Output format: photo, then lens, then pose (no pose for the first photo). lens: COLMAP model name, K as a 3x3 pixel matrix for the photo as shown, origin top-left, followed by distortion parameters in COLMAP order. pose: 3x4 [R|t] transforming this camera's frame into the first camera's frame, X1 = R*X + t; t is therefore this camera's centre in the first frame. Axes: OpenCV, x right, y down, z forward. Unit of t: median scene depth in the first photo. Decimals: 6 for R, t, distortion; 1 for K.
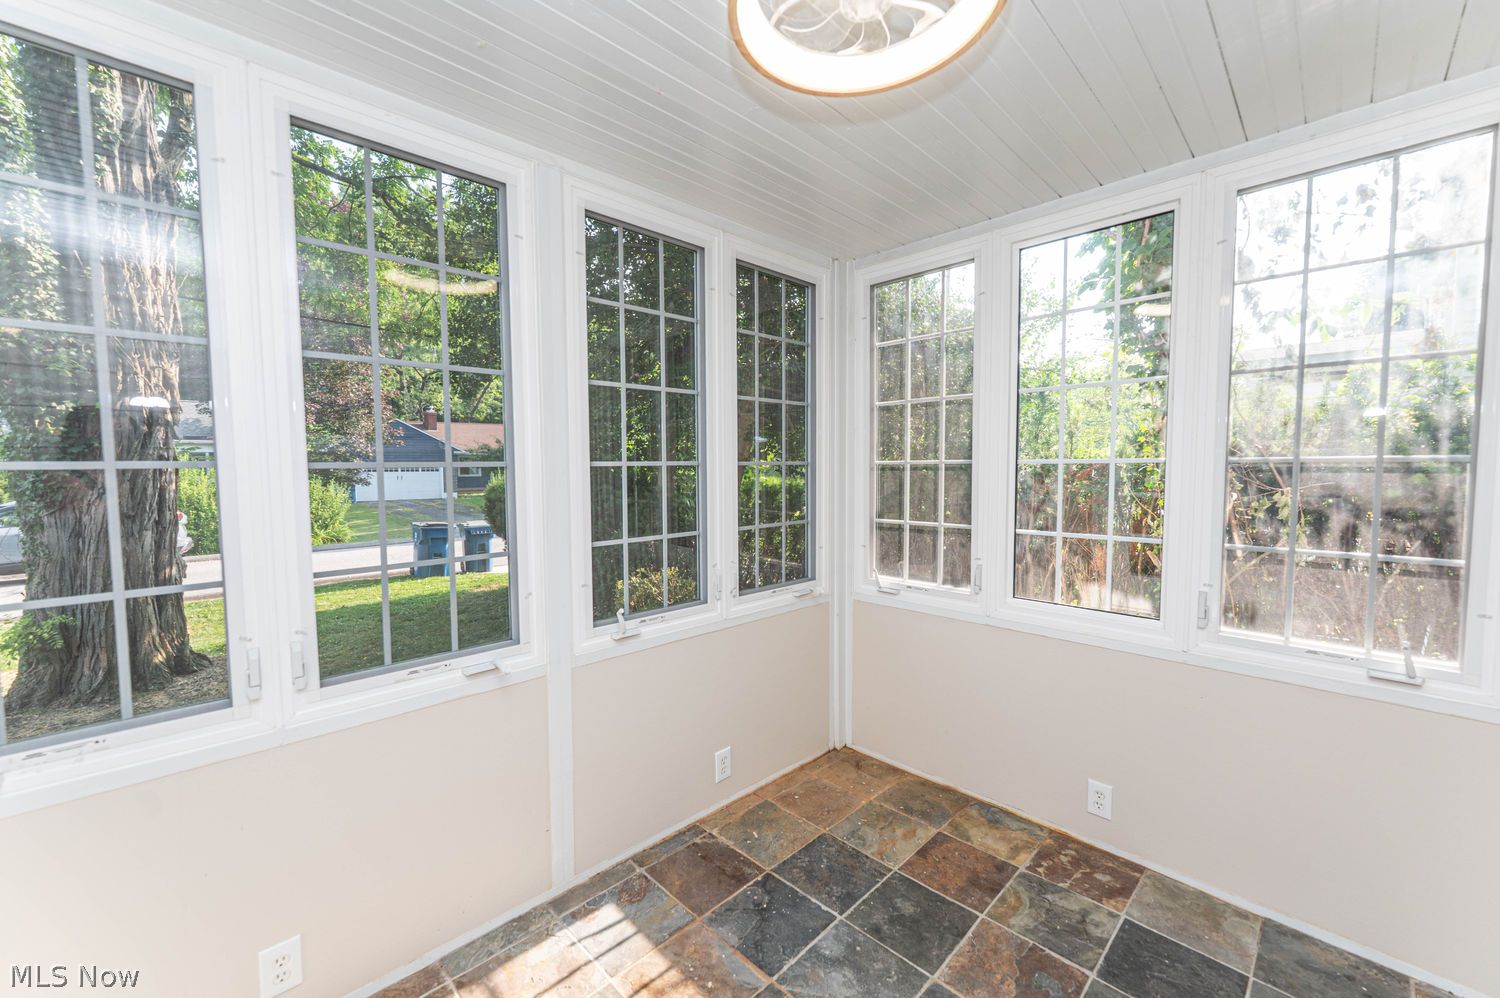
lens RADIAL K [[597.8, 0, 743.9], [0, 597.8, 500.4], [0, 0, 1]] dist [-0.000922, -0.000072]
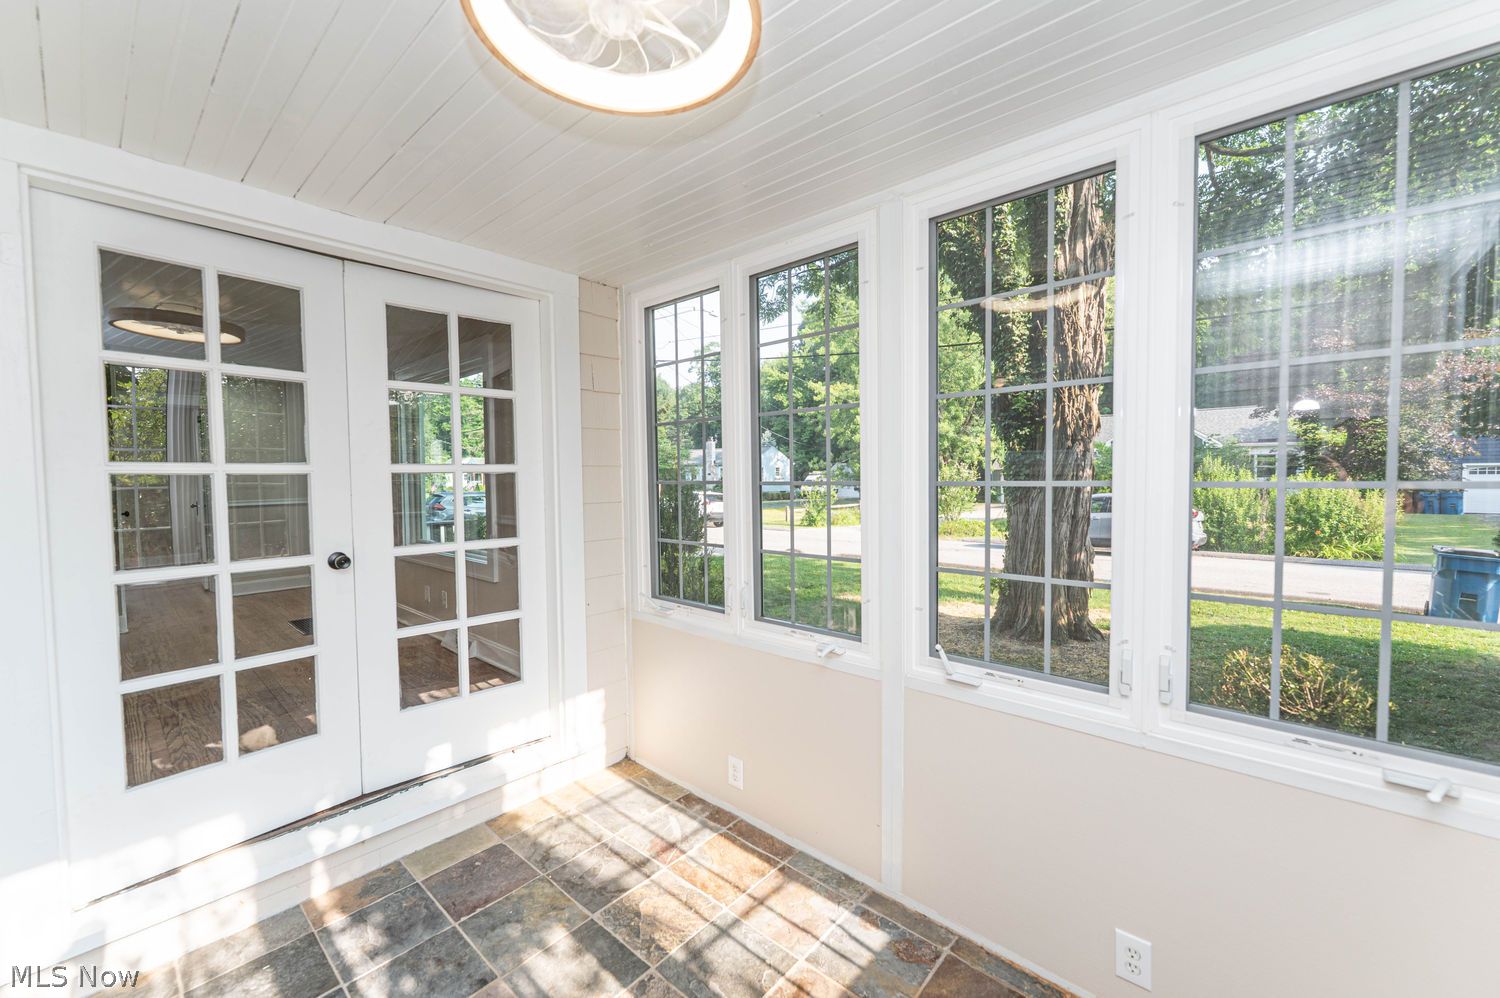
lens RADIAL K [[591.2, 0, 752.9], [0, 591.2, 492.5], [0, 0, 1]] dist [0.000720, 0.000070]
pose [[0.072489, 0.039487, -0.996587, 0.254277], [-0.051412, 0.998035, 0.035805, -0.026929], [0.996043, 0.048641, 0.074377, 0.244464]]
